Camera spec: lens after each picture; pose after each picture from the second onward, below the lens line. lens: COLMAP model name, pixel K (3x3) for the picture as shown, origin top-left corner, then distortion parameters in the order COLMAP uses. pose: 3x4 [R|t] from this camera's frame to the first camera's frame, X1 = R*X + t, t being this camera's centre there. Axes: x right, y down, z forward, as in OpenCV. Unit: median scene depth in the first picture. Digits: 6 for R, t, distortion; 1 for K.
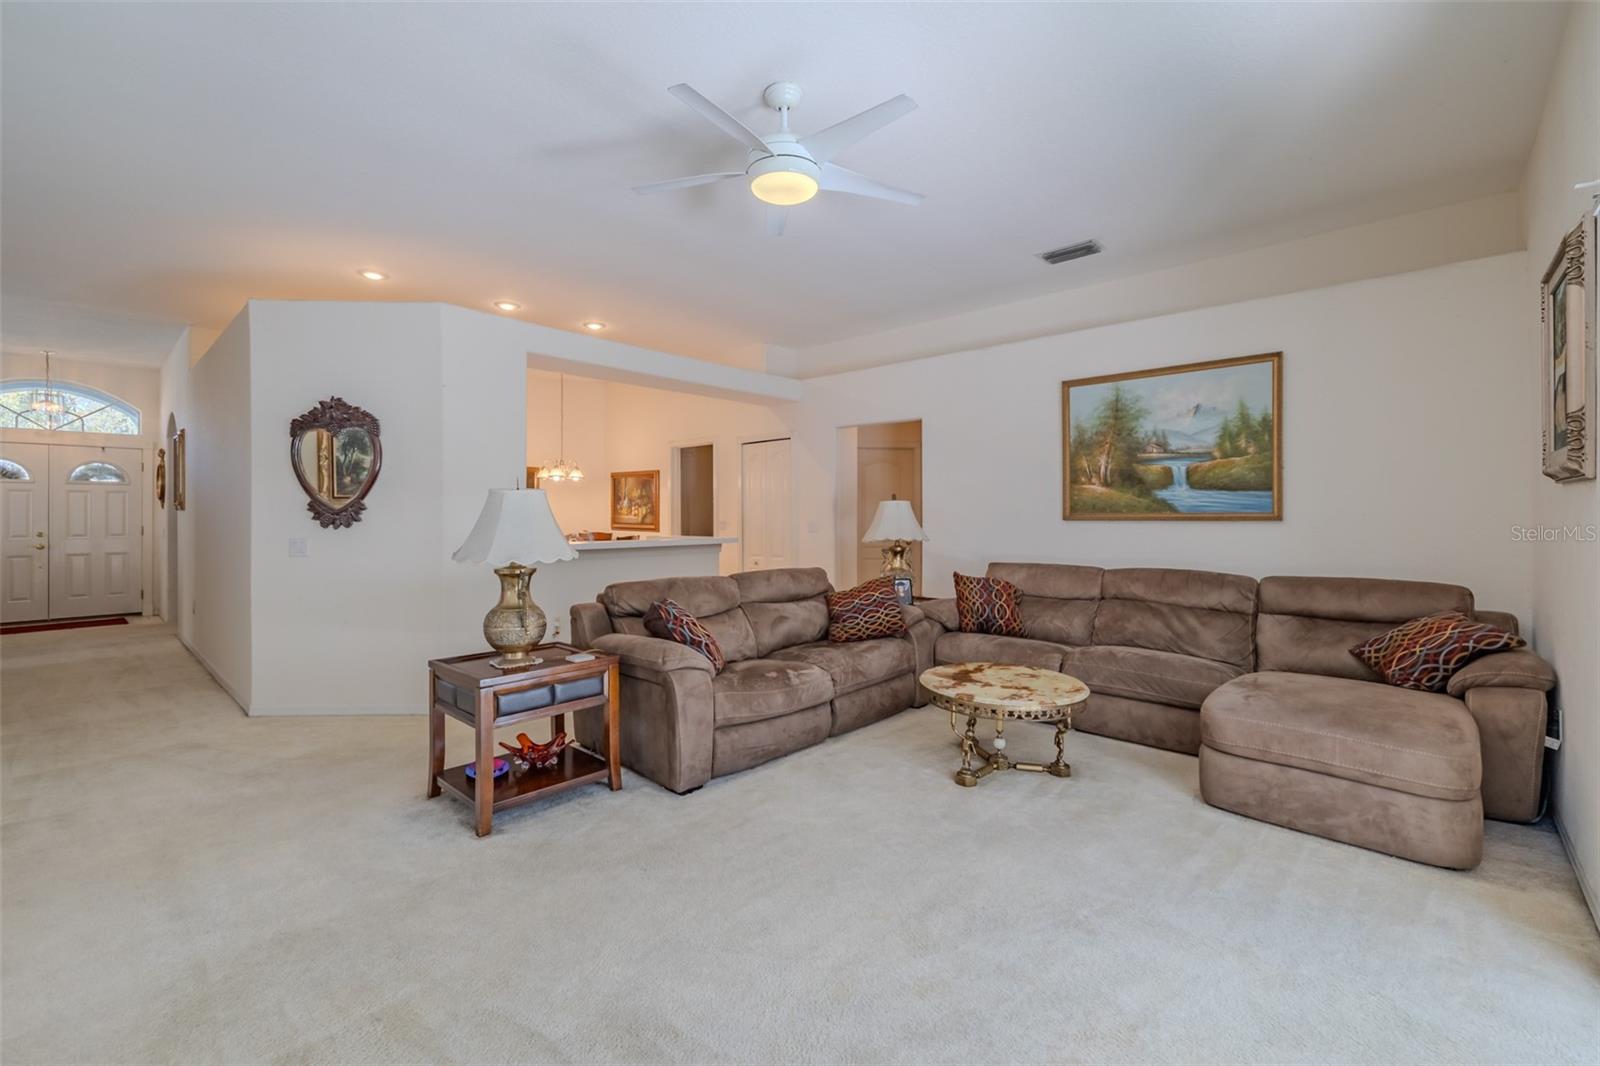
lens RADIAL K [[678.6, 0, 833.7], [0, 678.6, 511.4], [0, 0, 1]] dist [-0.001354, -0.004163]
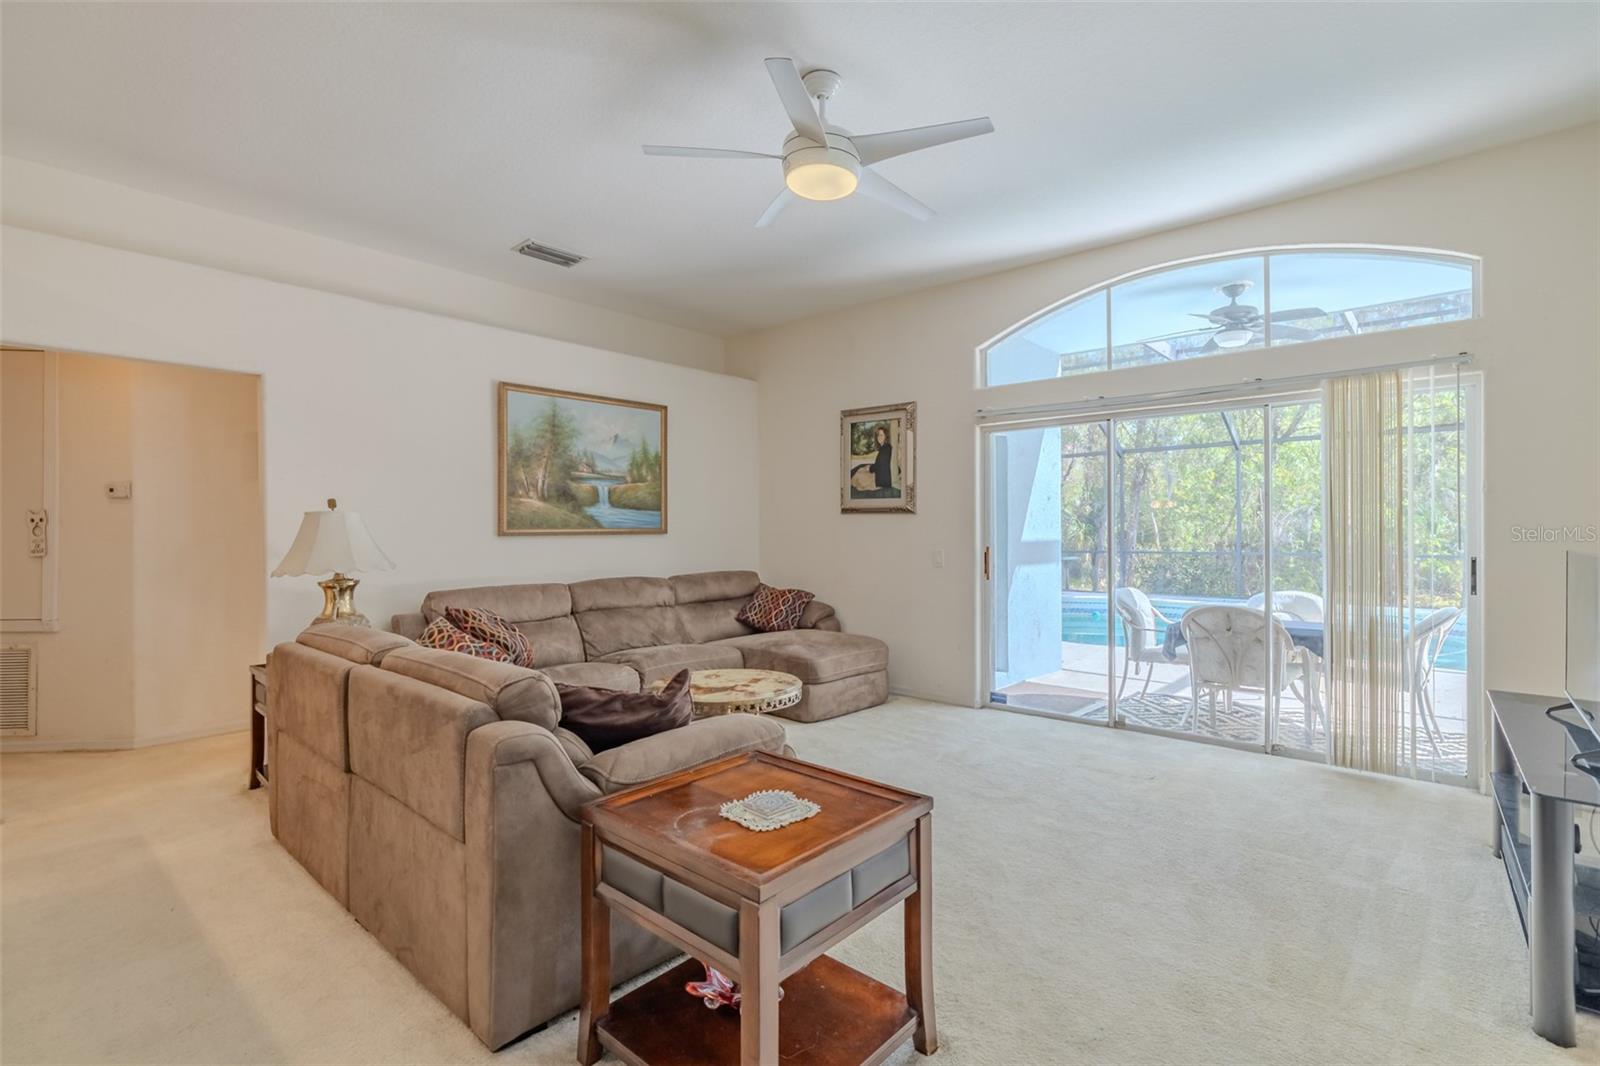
lens RADIAL K [[736.3, 0, 801.3], [0, 736.3, 527.8], [0, 0, 1]] dist [-0.000189, -0.000022]
pose [[0.008734, 0.002863, 0.999958, -0.699099], [-0.001767, 0.999994, -0.002848, 0.004644], [-0.999960, -0.001742, 0.008739, 0.655749]]
